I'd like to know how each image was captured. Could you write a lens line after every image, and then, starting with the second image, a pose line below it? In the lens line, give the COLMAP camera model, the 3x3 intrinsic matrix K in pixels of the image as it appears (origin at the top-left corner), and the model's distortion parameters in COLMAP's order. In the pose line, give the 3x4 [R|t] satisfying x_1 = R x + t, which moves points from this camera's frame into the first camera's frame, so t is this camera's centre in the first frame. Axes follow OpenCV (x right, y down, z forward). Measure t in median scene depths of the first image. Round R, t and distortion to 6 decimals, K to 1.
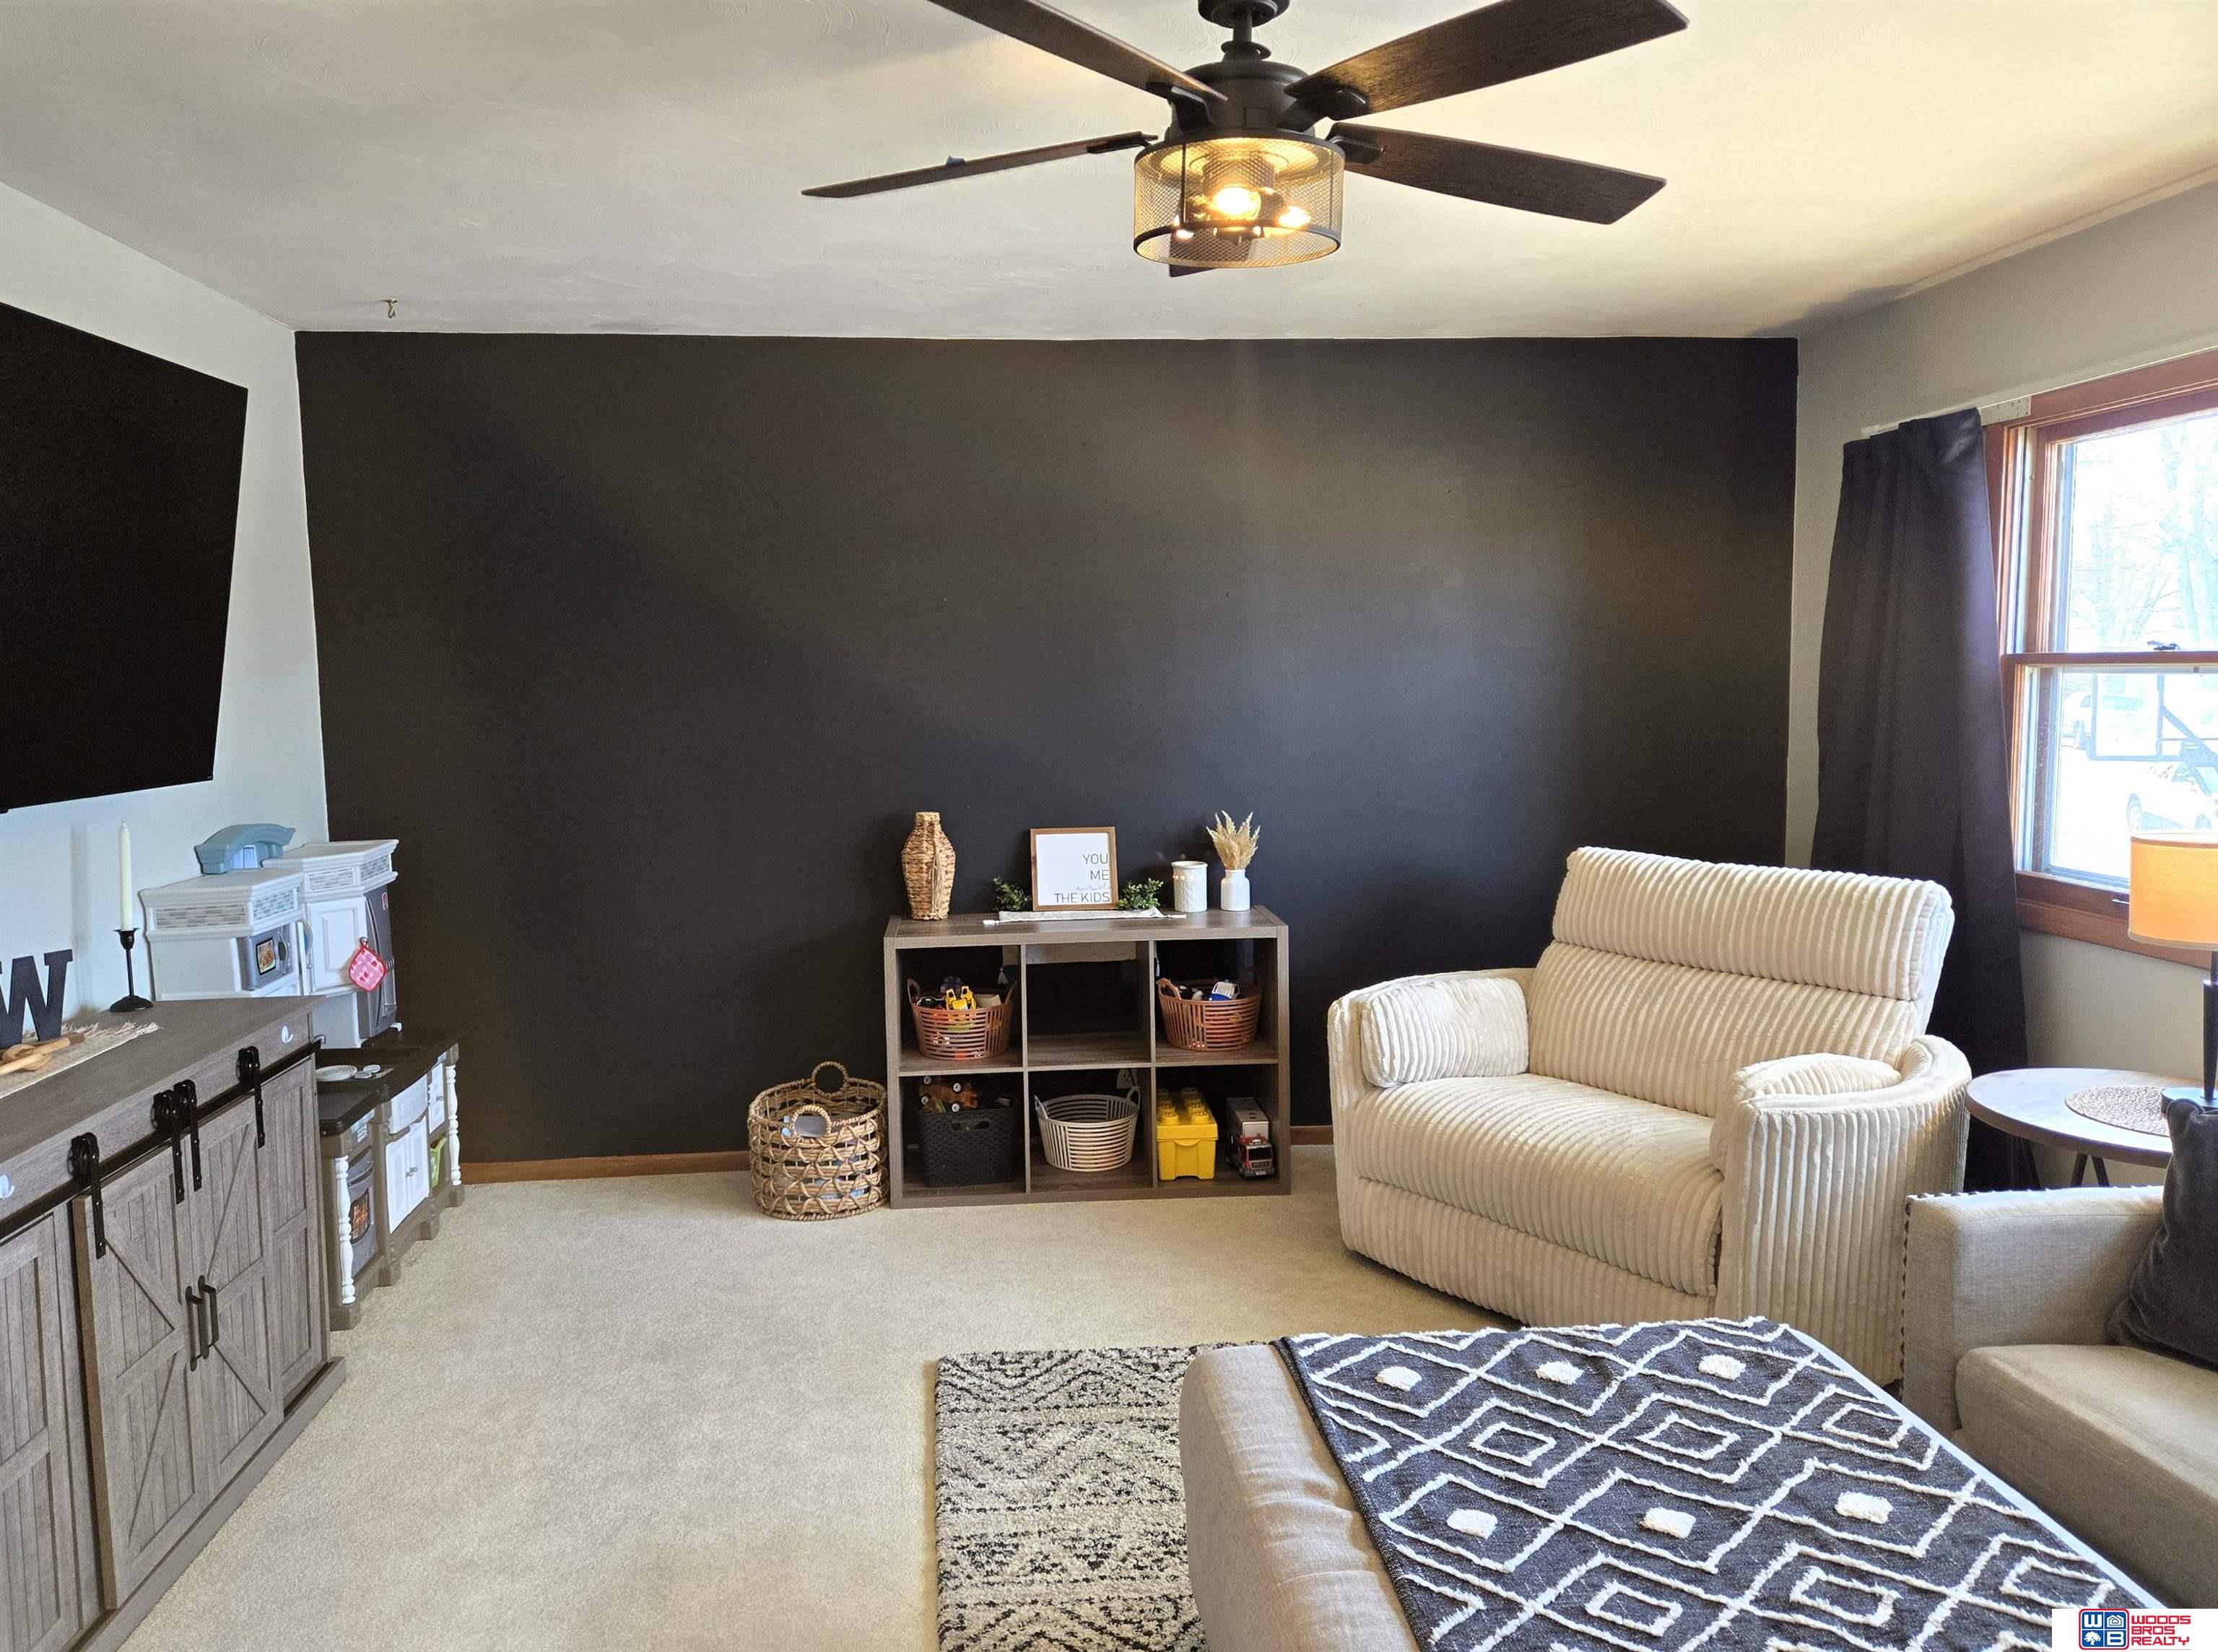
lens RADIAL K [[1513.5, 0, 1046.7], [0, 1513.5, 825.9], [0, 0, 1]] dist [0.083925, -0.063797]
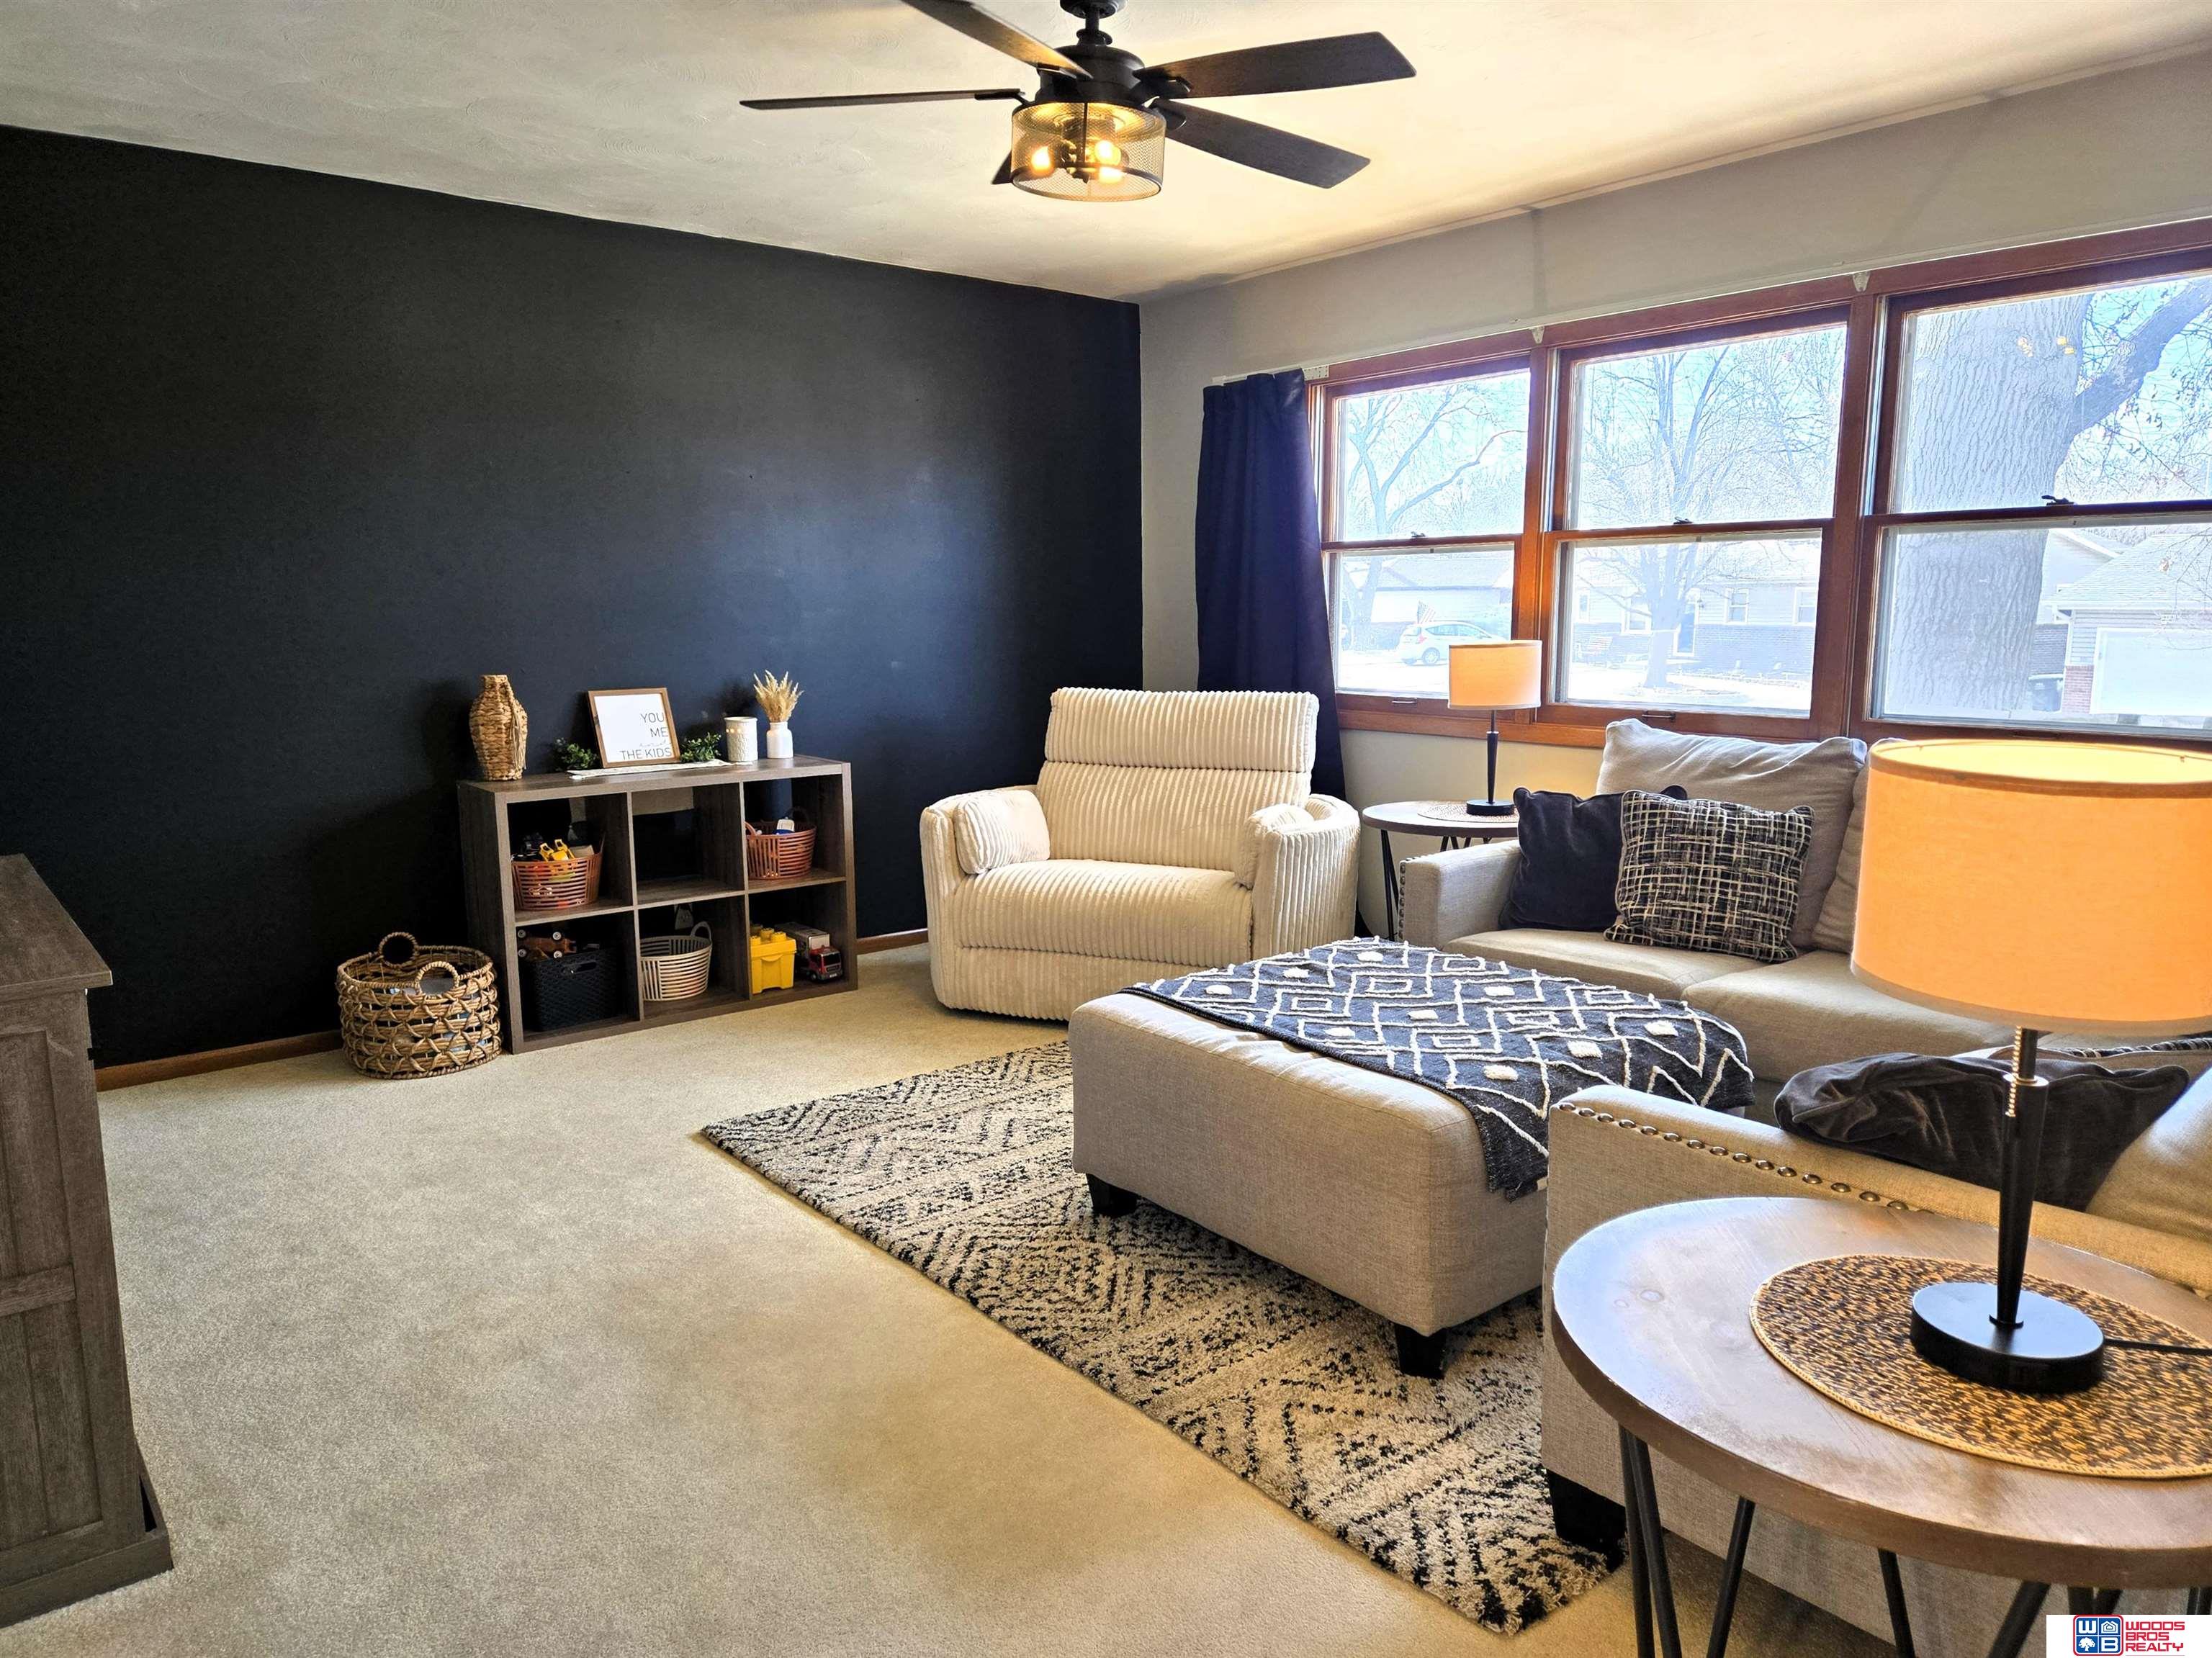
lens RADIAL K [[1509.3, 0, 1049.1], [0, 1509.3, 823.3], [0, 0, 1]] dist [0.083925, -0.063797]
pose [[0.838158, -0.073686, 0.540426, -0.354491], [0.051135, 0.997084, 0.056645, 0.055109], [-0.543025, -0.019843, 0.839482, -0.070669]]
